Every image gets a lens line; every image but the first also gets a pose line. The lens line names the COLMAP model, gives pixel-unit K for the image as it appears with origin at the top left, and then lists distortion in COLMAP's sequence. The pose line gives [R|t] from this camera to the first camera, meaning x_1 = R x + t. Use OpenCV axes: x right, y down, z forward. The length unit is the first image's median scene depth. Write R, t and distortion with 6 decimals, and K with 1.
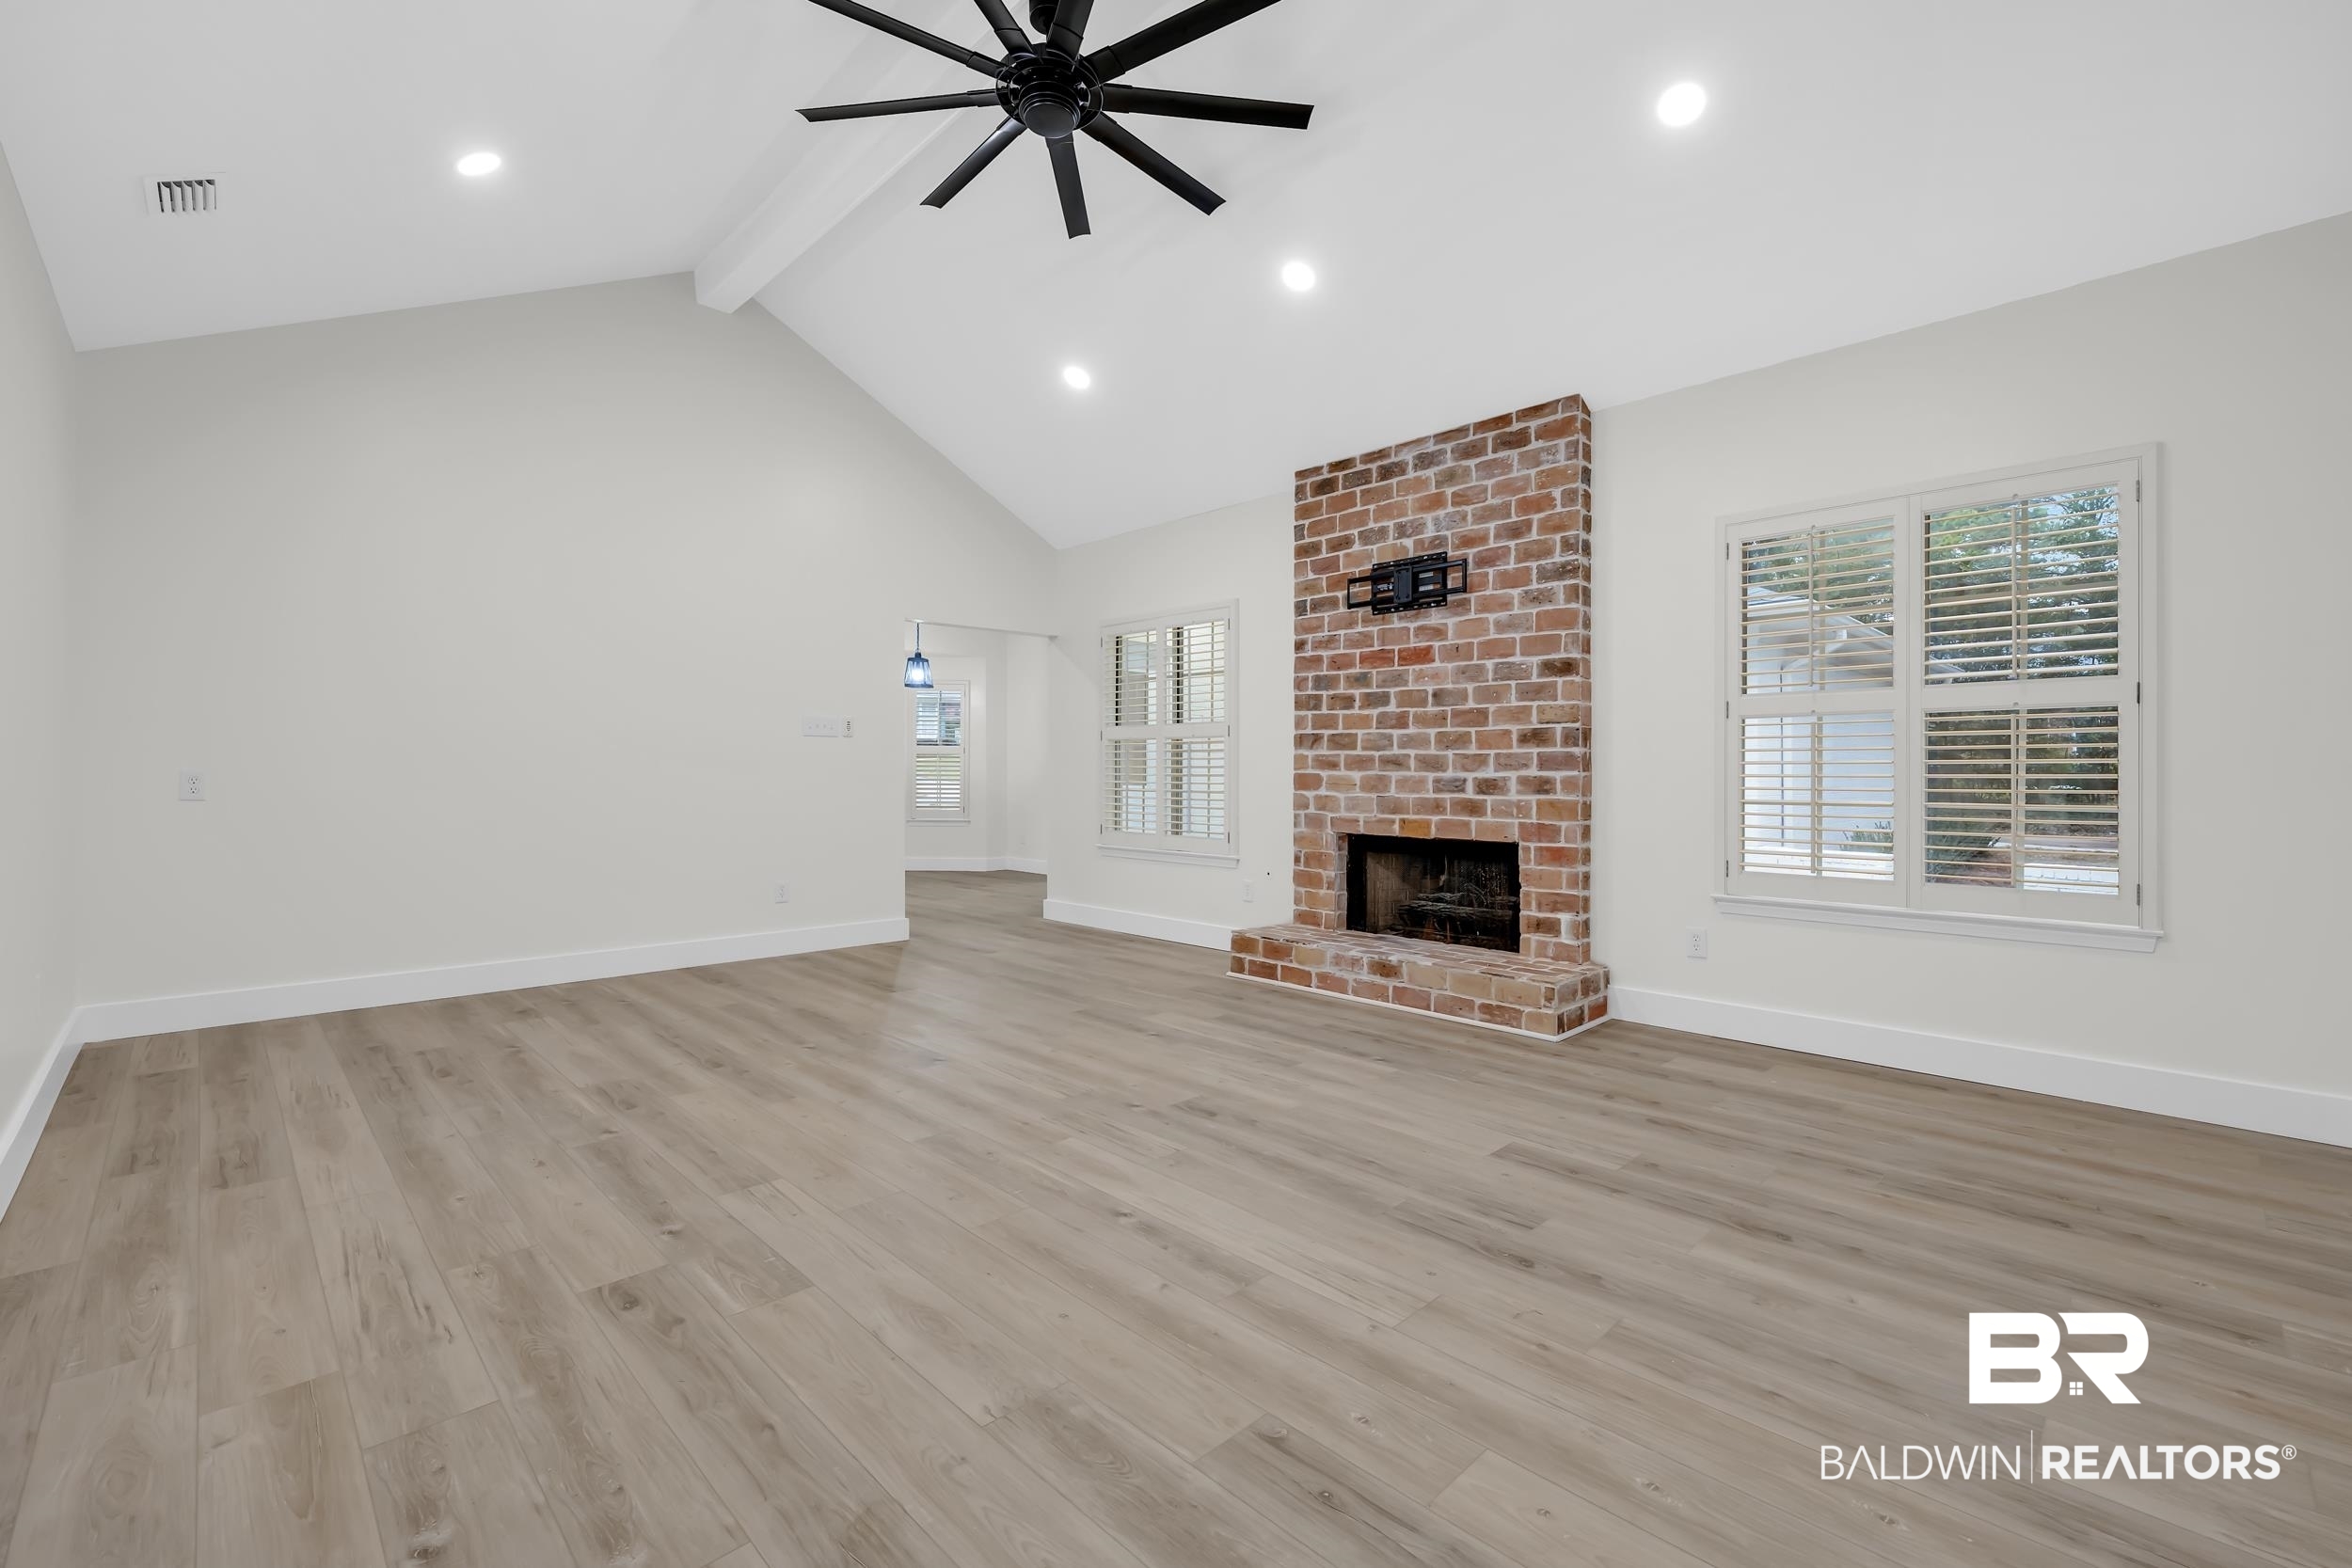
lens RADIAL K [[1065.5, 0, 1202.5], [0, 1065.5, 780.5], [0, 0, 1]] dist [0.001455, 0.000014]
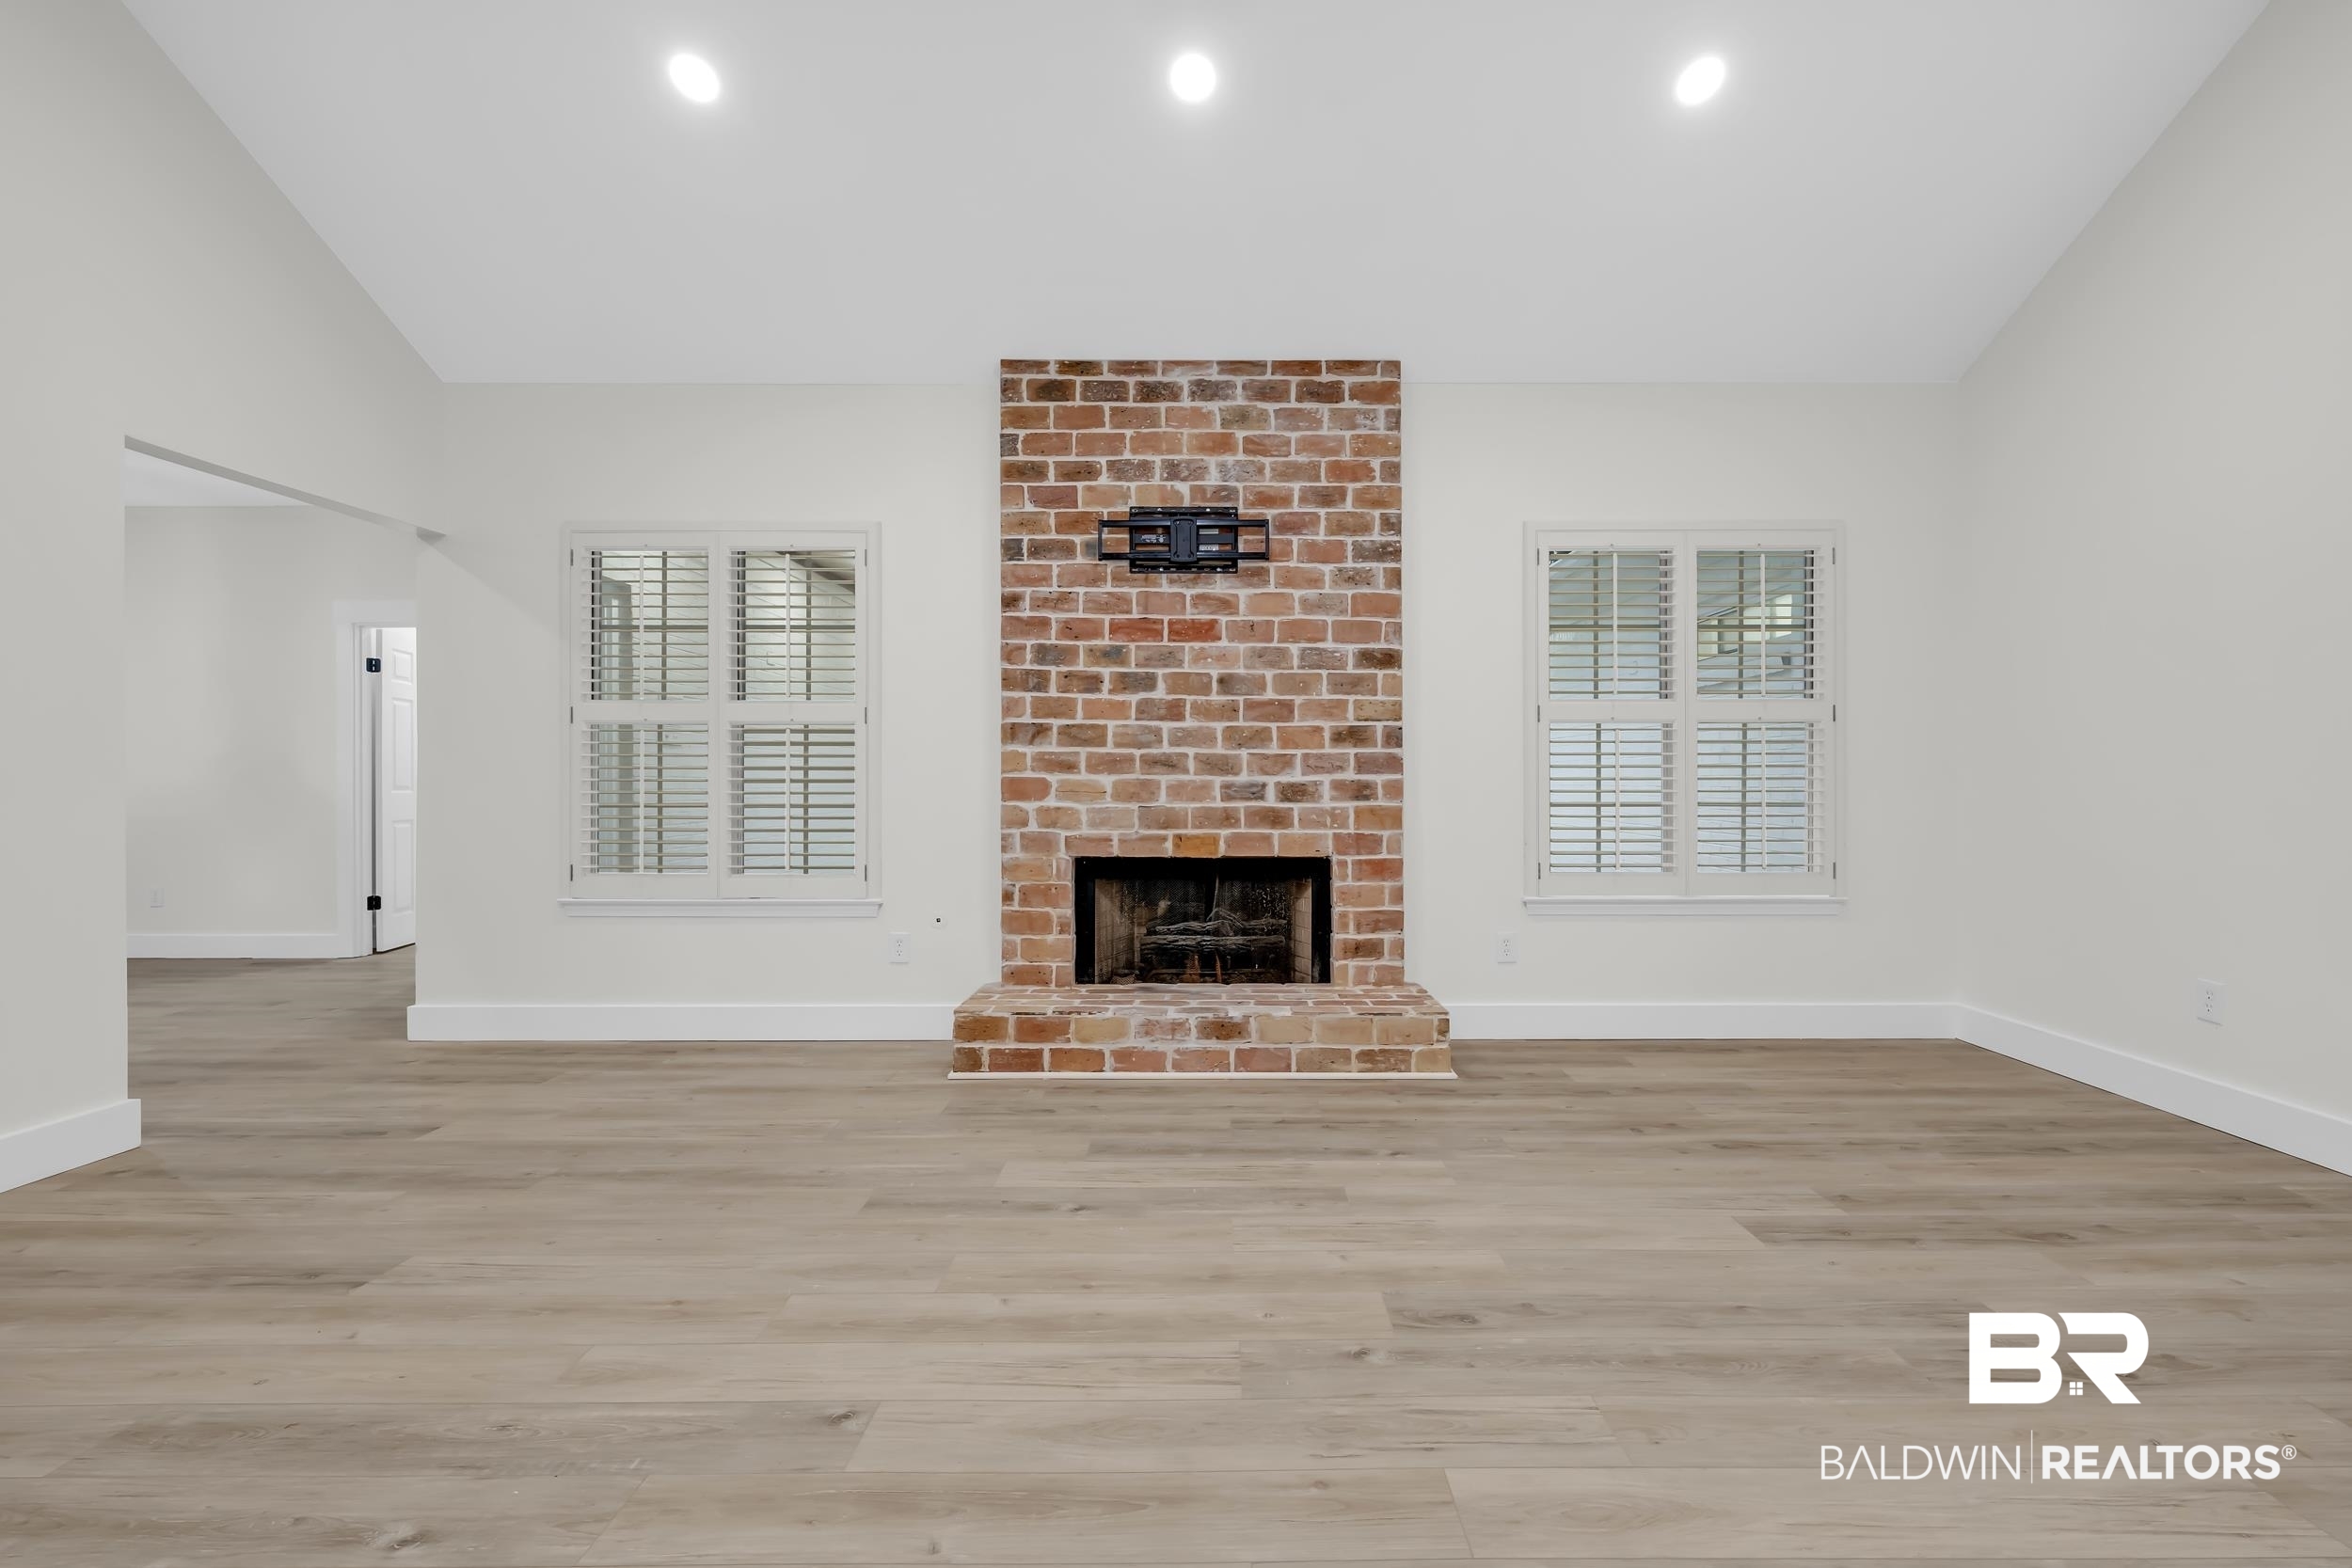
lens RADIAL K [[1023.9, 0, 1176.0], [0, 1023.9, 784.0], [0, 0, 1]] dist [-0.000371, -0.000027]
pose [[0.684305, -0.004404, 0.729183, -0.386160], [0.006793, 0.999977, -0.000336, -0.001503], [-0.729164, 0.005183, 0.684319, 0.503128]]
